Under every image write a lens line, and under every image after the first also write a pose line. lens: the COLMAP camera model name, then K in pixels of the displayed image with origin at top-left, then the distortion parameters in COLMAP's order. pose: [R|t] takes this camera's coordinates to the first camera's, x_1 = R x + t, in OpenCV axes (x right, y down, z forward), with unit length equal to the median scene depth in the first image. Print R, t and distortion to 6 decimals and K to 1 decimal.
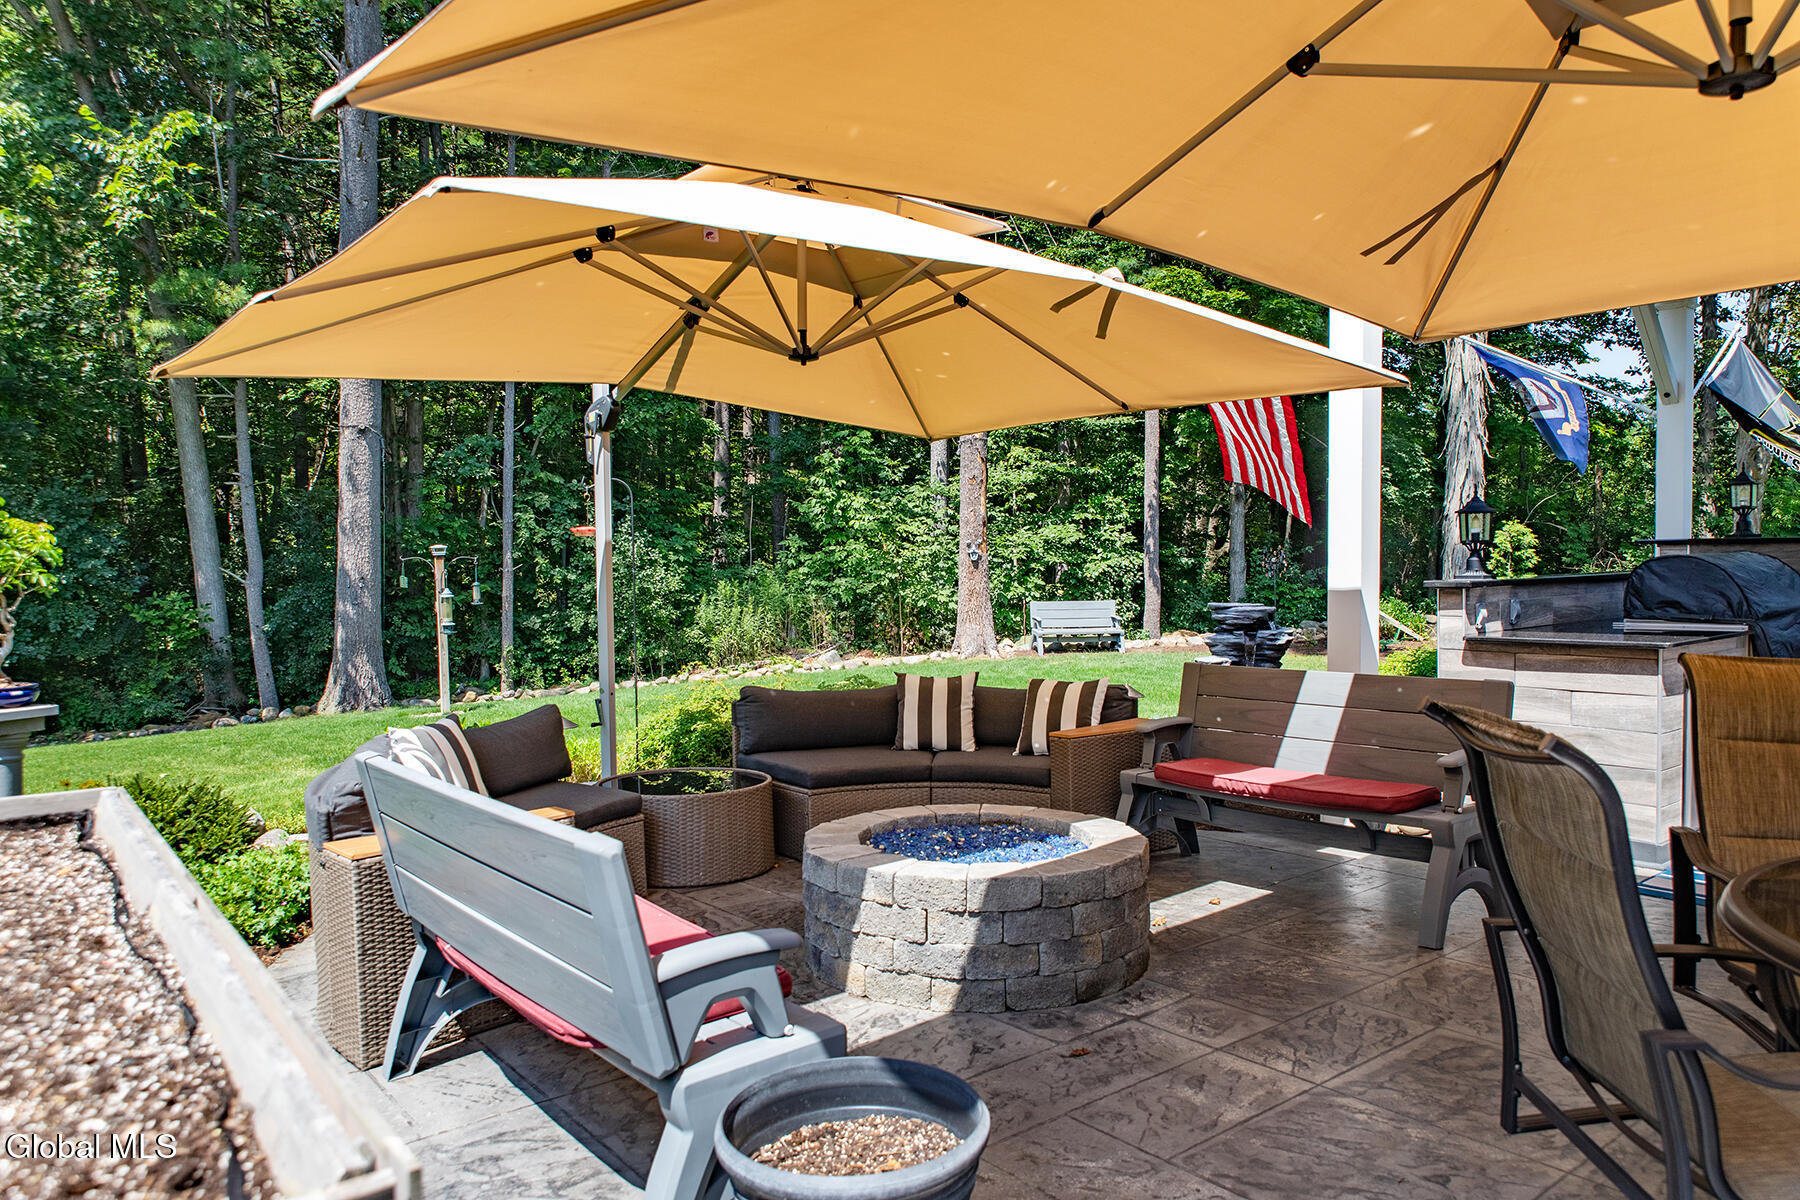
lens RADIAL K [[1232.5, 0, 900.0], [0, 1232.5, 600.0], [0, 0, 1]] dist [0.020185, -0.060645]
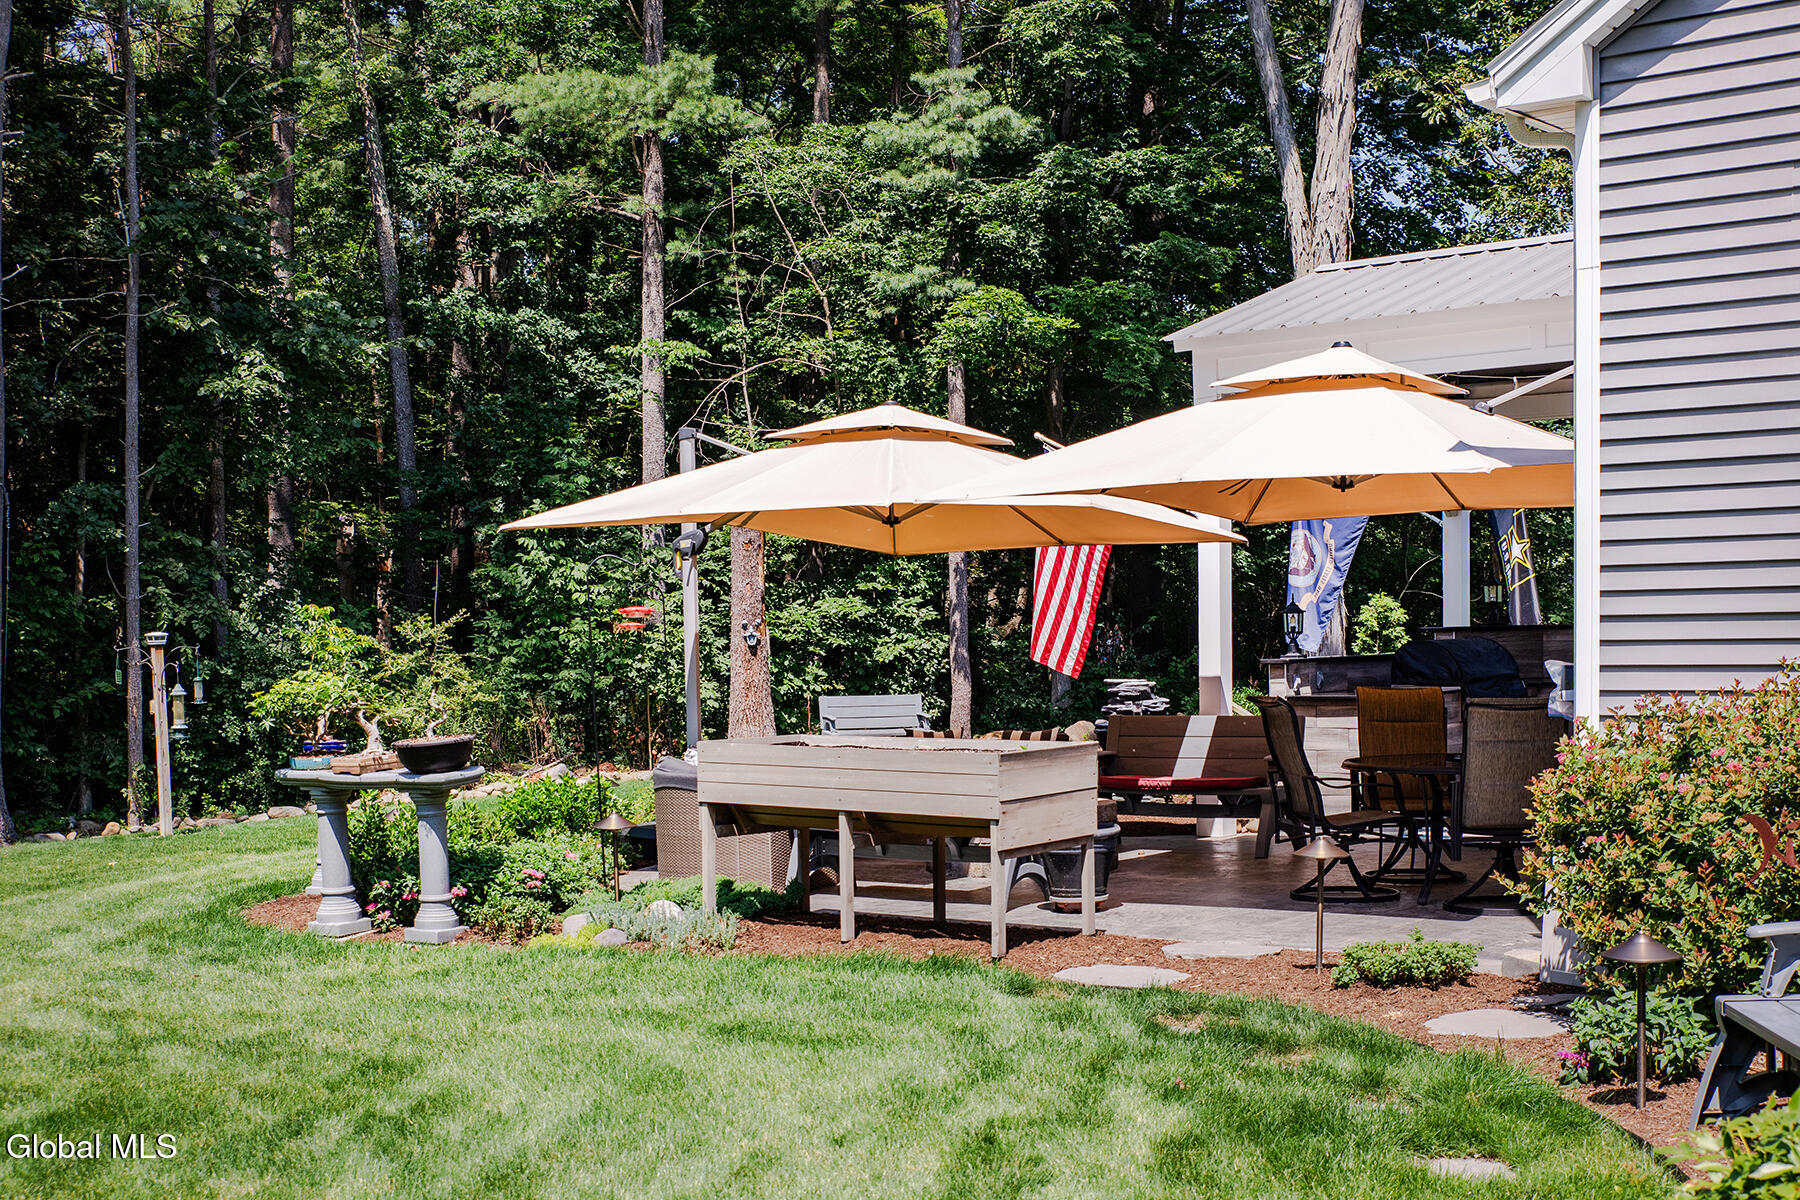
lens RADIAL K [[2325.5, 0, 900.0], [0, 2325.5, 600.0], [0, 0, 1]] dist [-0.002351, -0.010260]
pose [[0.974183, -0.003459, 0.225732, -0.184832], [0.014737, 0.998724, -0.048294, 0.012492], [-0.225277, 0.050374, 0.972992, -0.479492]]
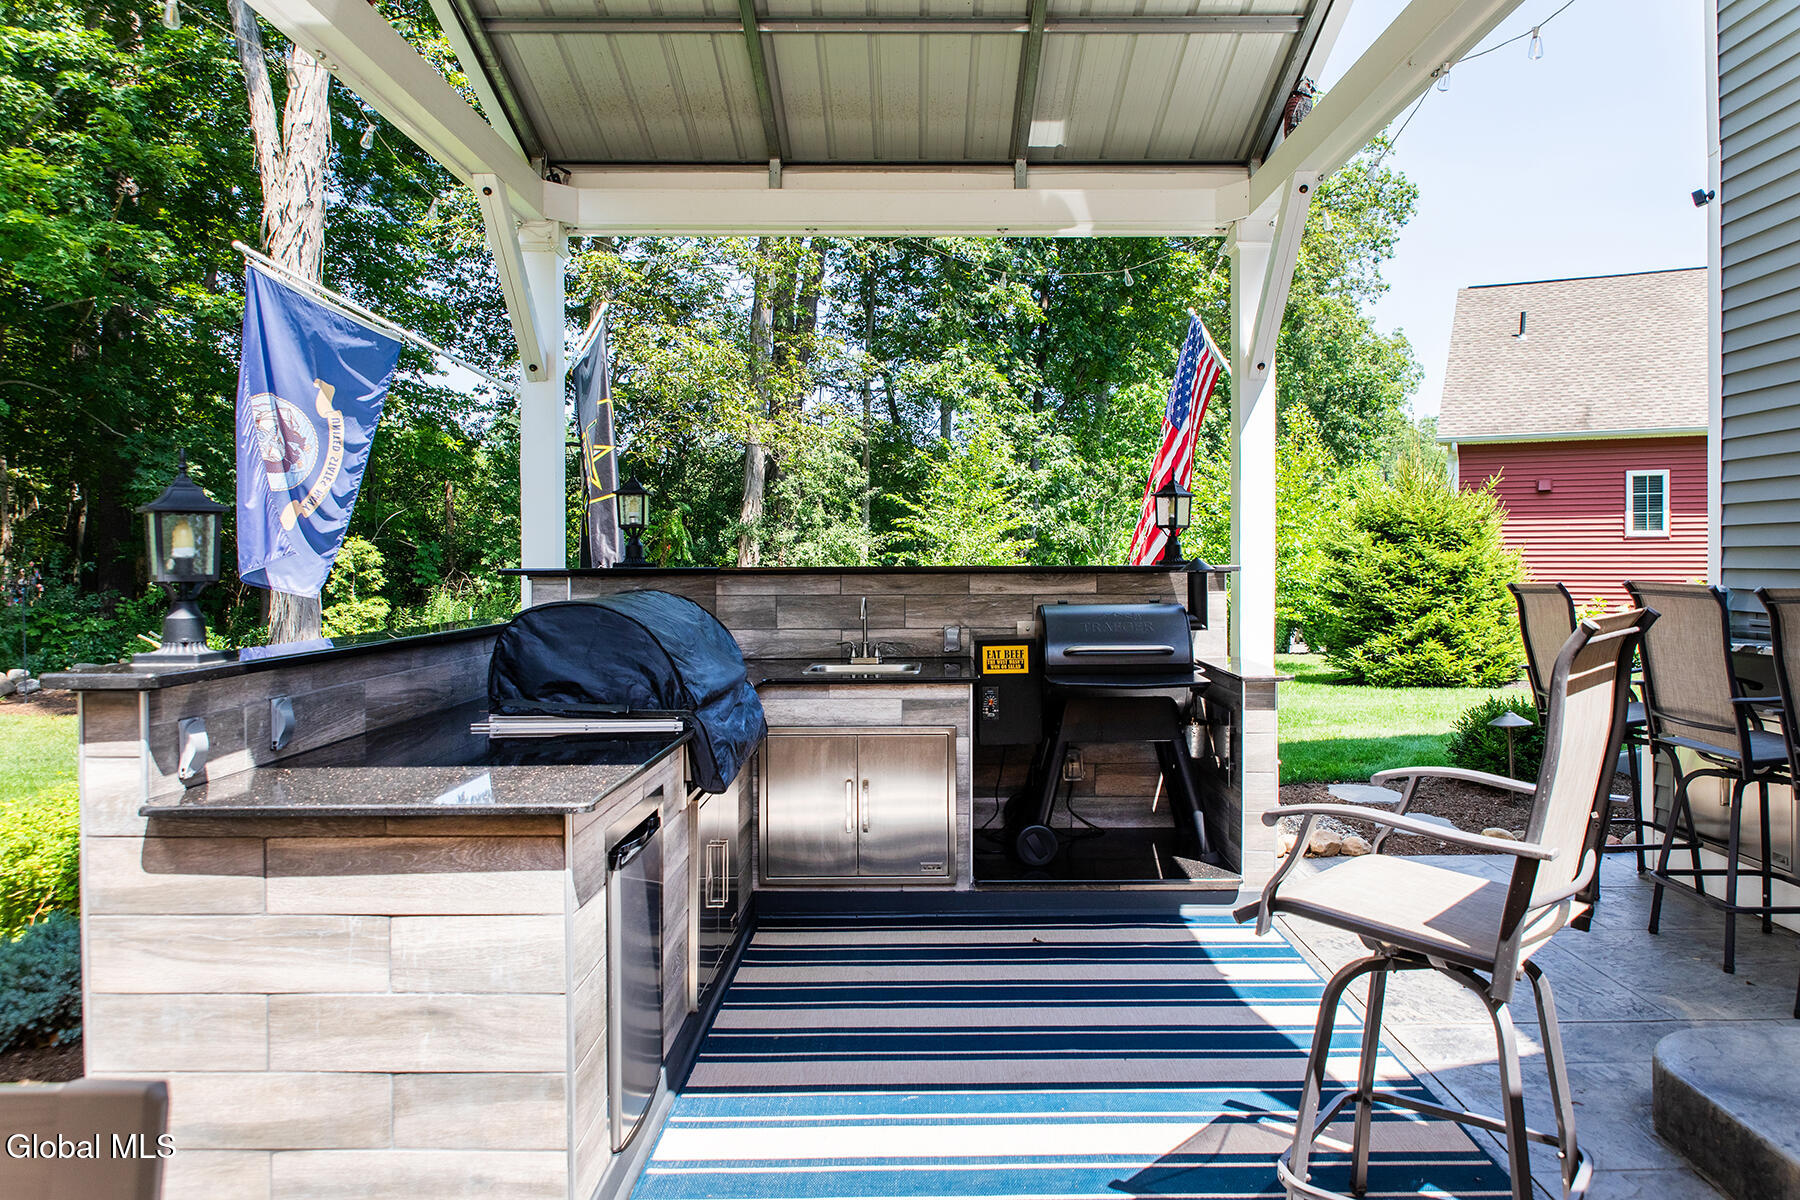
lens RADIAL K [[1205.7, 0, 900.0], [0, 1205.7, 600.0], [0, 0, 1]] dist [0.028728, -0.032213]
pose [[0.644413, -0.009983, 0.764612, 0.092056], [0.018372, 0.999828, -0.002430, -0.010401], [-0.764457, 0.015614, 0.644486, 0.160439]]
